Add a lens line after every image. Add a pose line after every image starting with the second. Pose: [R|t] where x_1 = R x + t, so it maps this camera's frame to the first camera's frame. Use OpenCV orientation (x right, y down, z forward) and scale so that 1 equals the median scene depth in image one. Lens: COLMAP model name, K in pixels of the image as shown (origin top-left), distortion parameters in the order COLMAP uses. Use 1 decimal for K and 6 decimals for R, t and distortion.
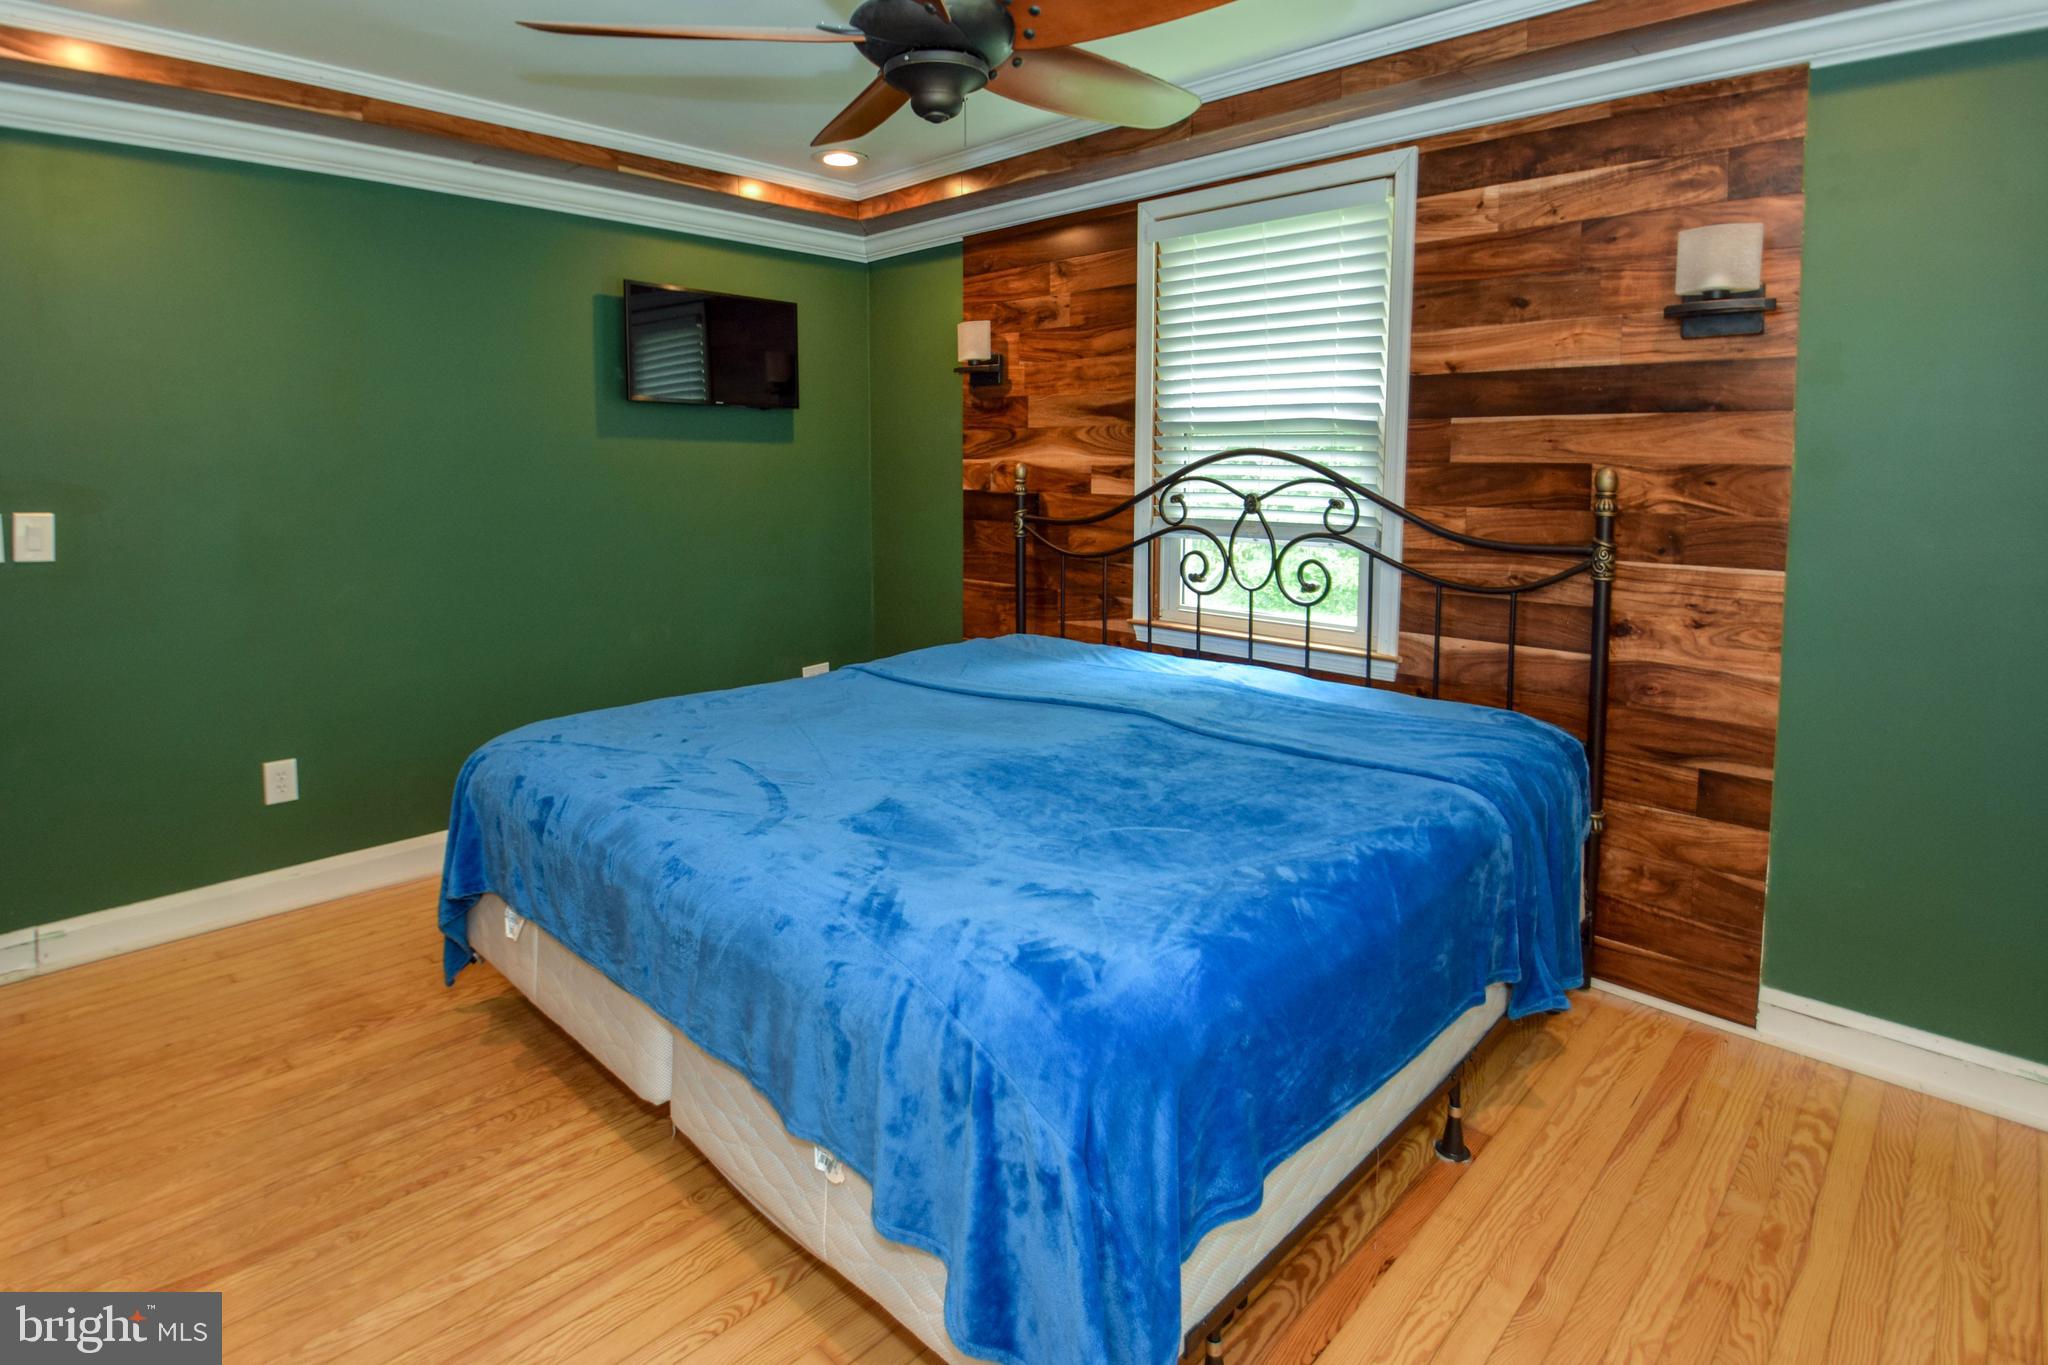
lens RADIAL K [[1055.6, 0, 1017.8], [0, 1055.6, 660.4], [0, 0, 1]] dist [-0.000396, -0.000396]
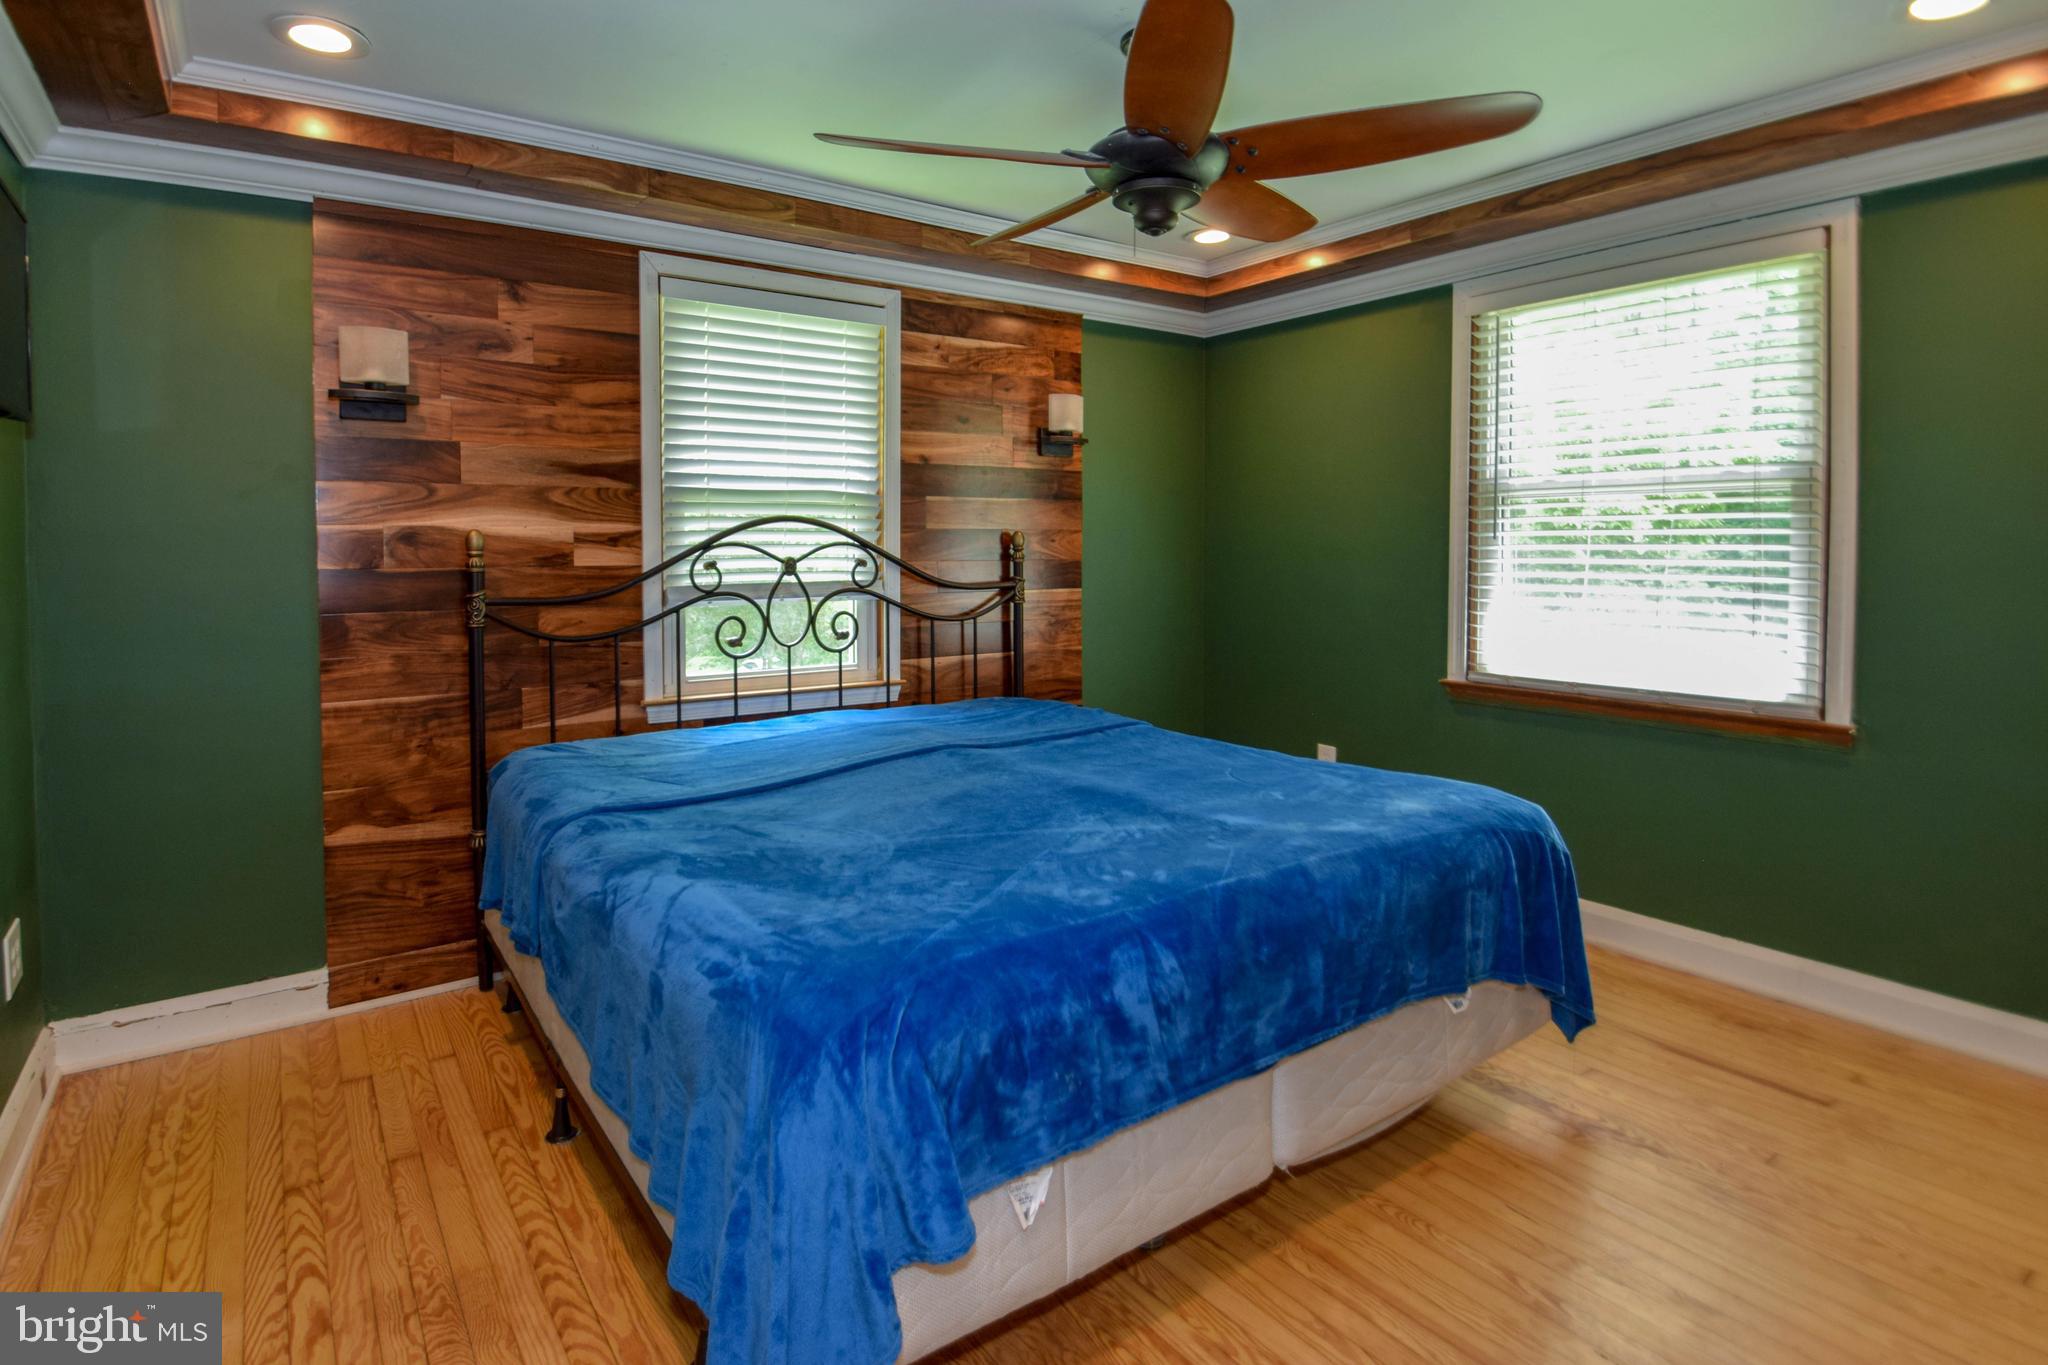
lens RADIAL K [[1055.6, 0, 1017.8], [0, 1055.6, 660.4], [0, 0, 1]] dist [-0.000396, -0.000396]
pose [[0.165801, -0.128768, 0.977716, -0.791215], [0.176528, 0.979300, 0.099041, -0.117344], [-0.970231, 0.156173, 0.185100, 0.573697]]
